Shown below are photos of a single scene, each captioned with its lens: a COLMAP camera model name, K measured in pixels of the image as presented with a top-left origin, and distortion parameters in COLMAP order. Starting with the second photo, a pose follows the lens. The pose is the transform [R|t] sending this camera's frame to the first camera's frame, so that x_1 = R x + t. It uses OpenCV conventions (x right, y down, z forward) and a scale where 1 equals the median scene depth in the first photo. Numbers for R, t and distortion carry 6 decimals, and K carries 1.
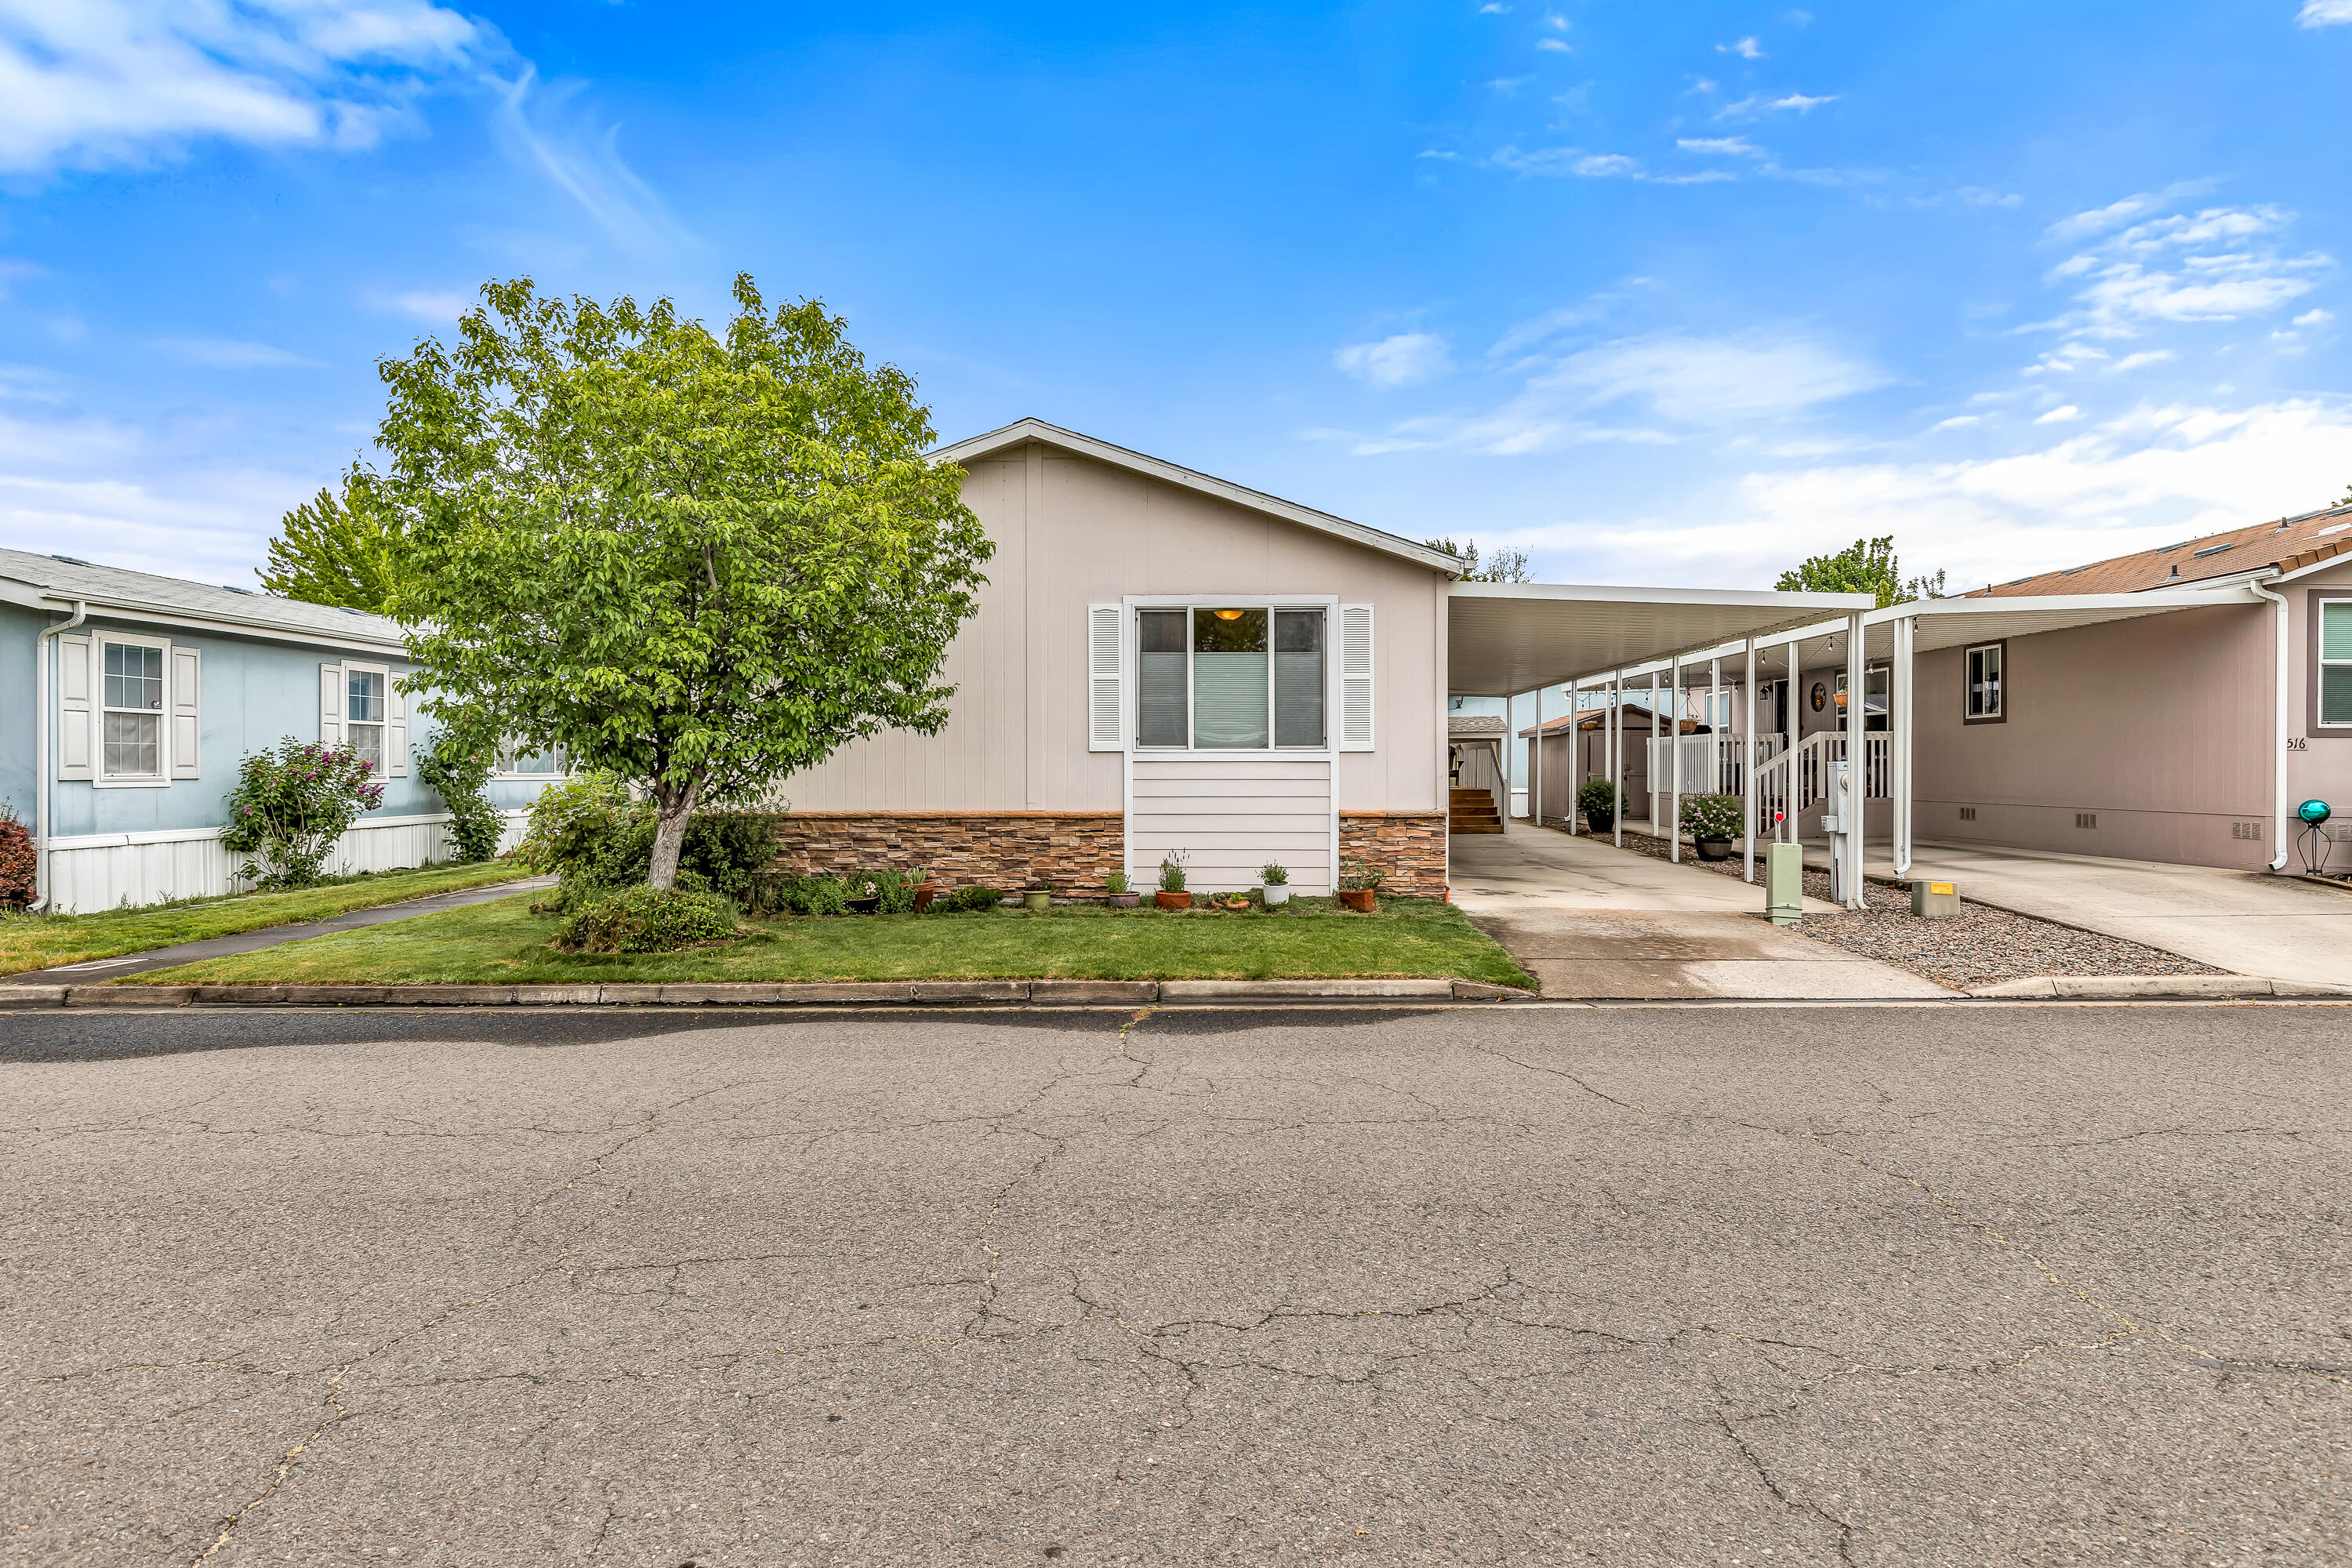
lens RADIAL K [[1227.3, 0, 1183.7], [0, 1227.3, 781.2], [0, 0, 1]] dist [-0.001023, 0.000029]
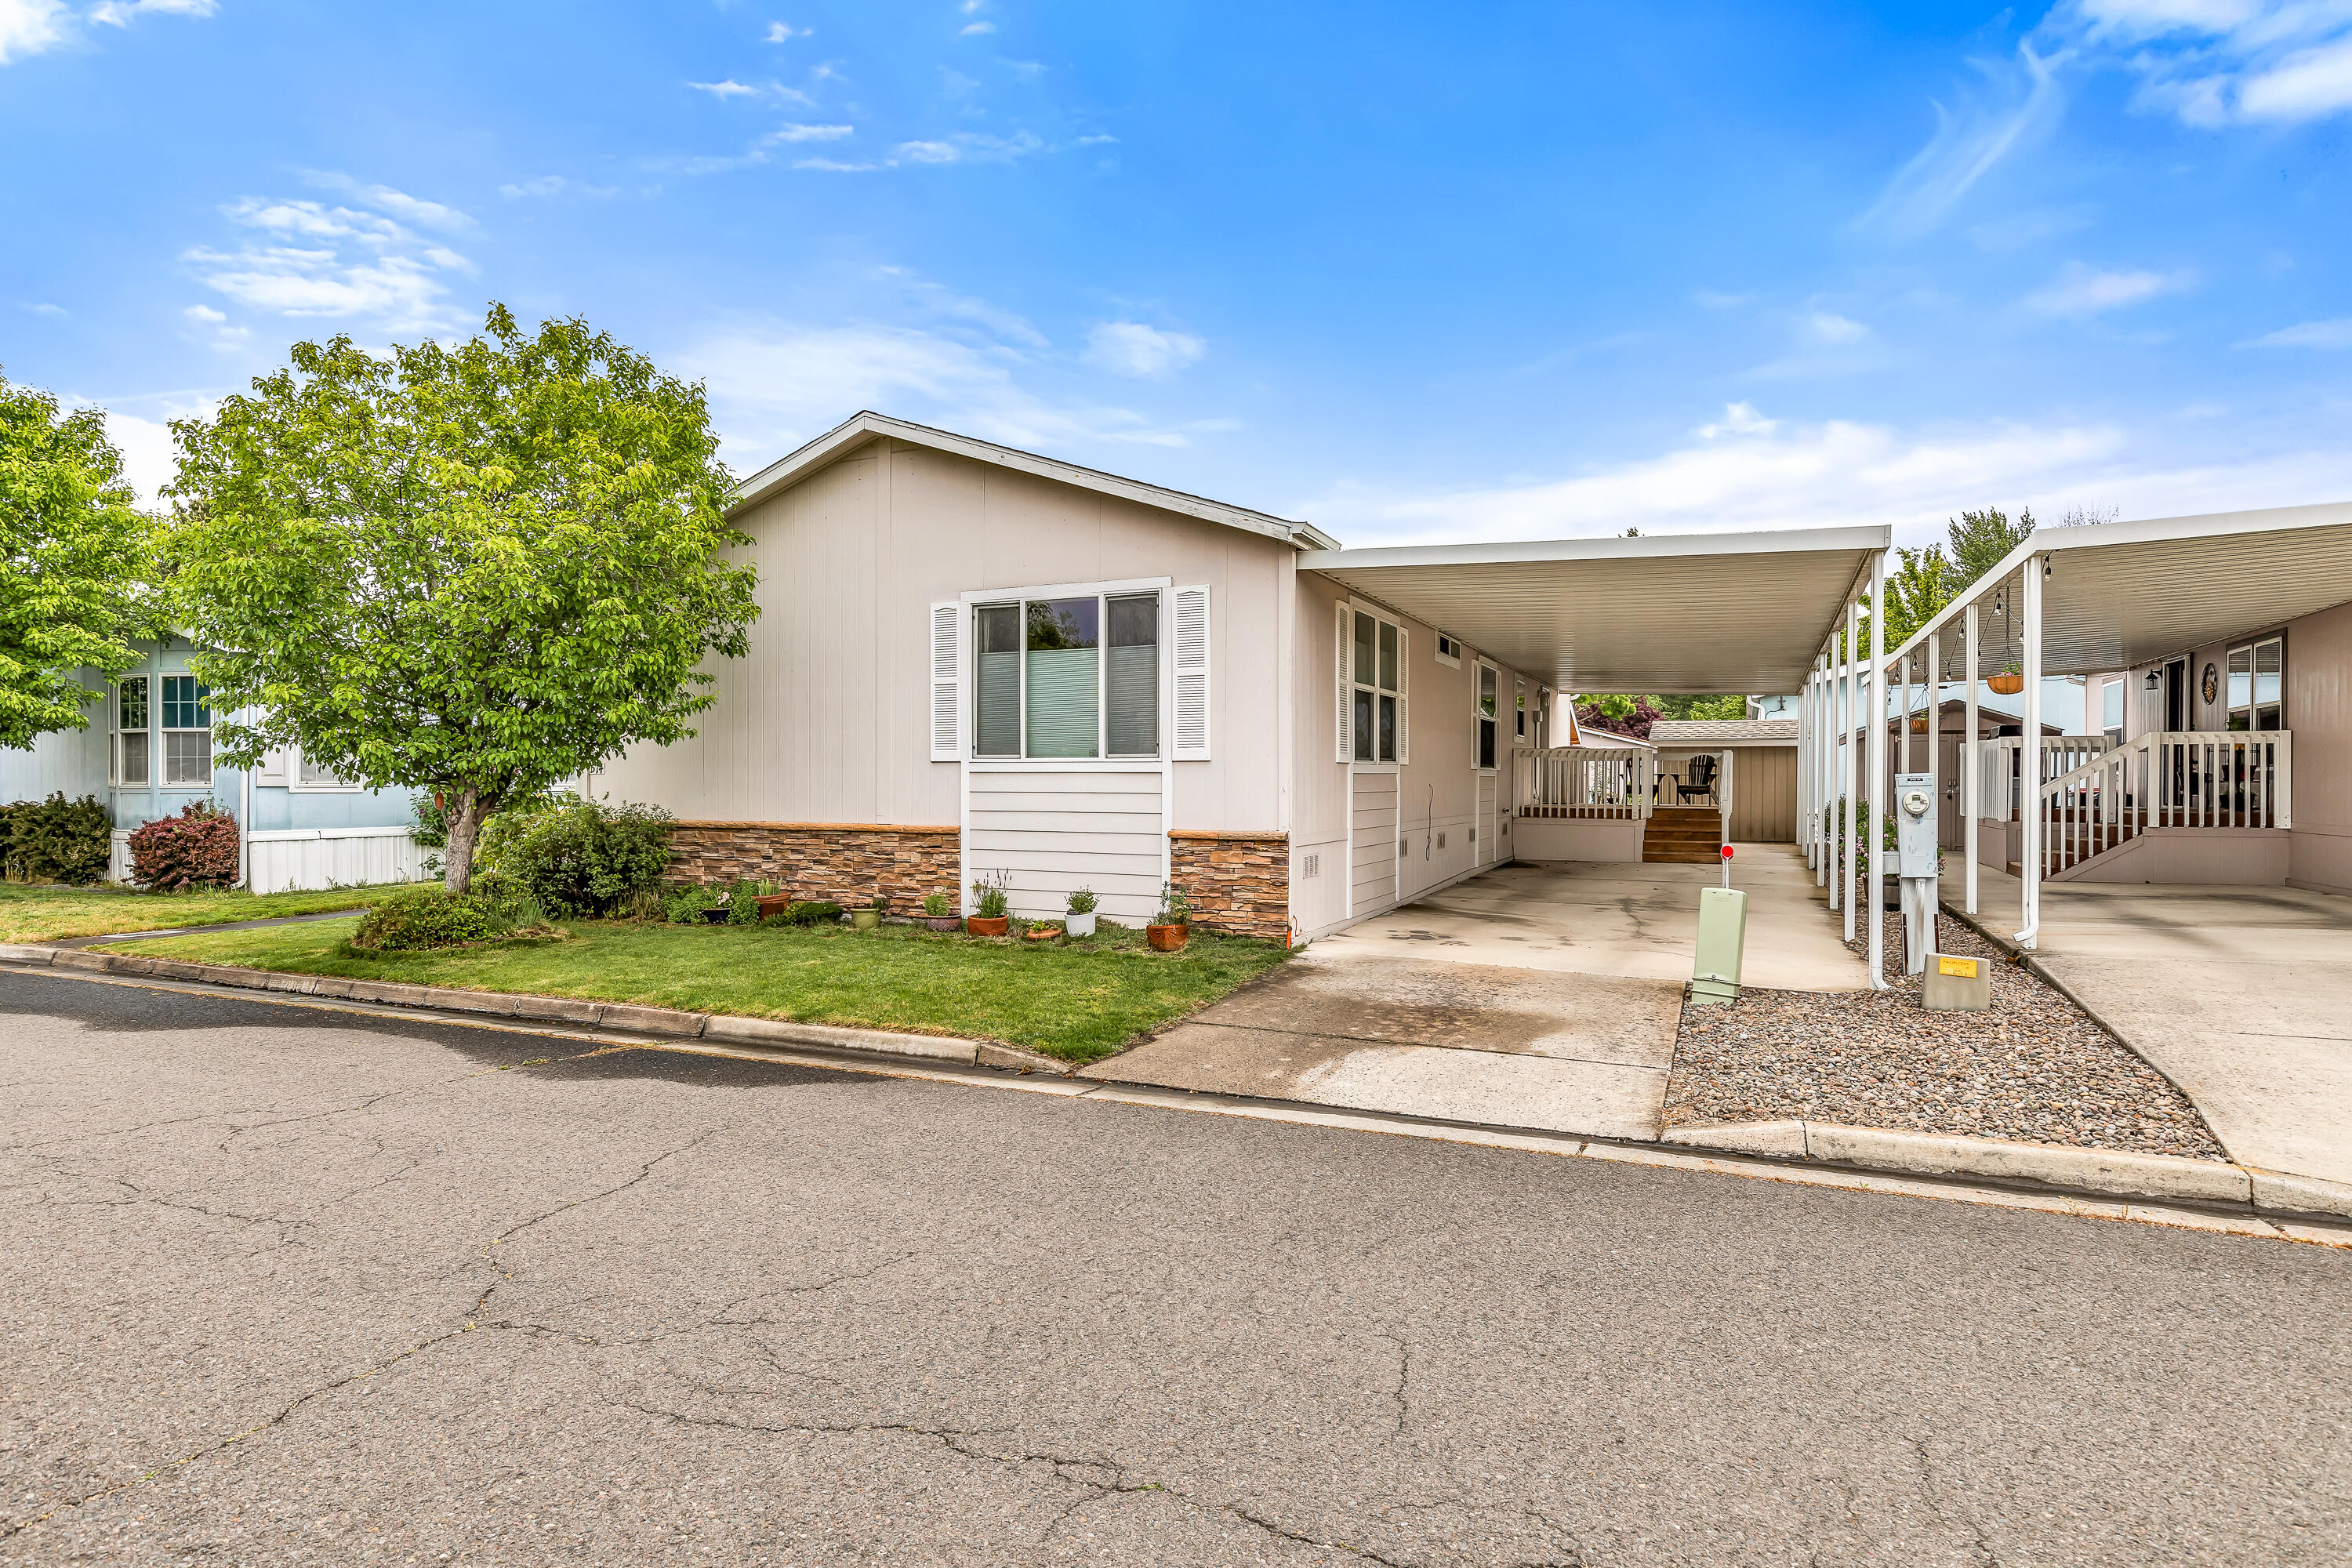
lens RADIAL K [[1227.3, 0, 1183.7], [0, 1227.3, 781.2], [0, 0, 1]] dist [-0.001023, 0.000029]
pose [[0.916703, 0.003488, -0.399554, 0.473548], [-0.007630, 0.999932, -0.008777, -0.002513], [0.399496, 0.011094, 0.916668, 0.223629]]
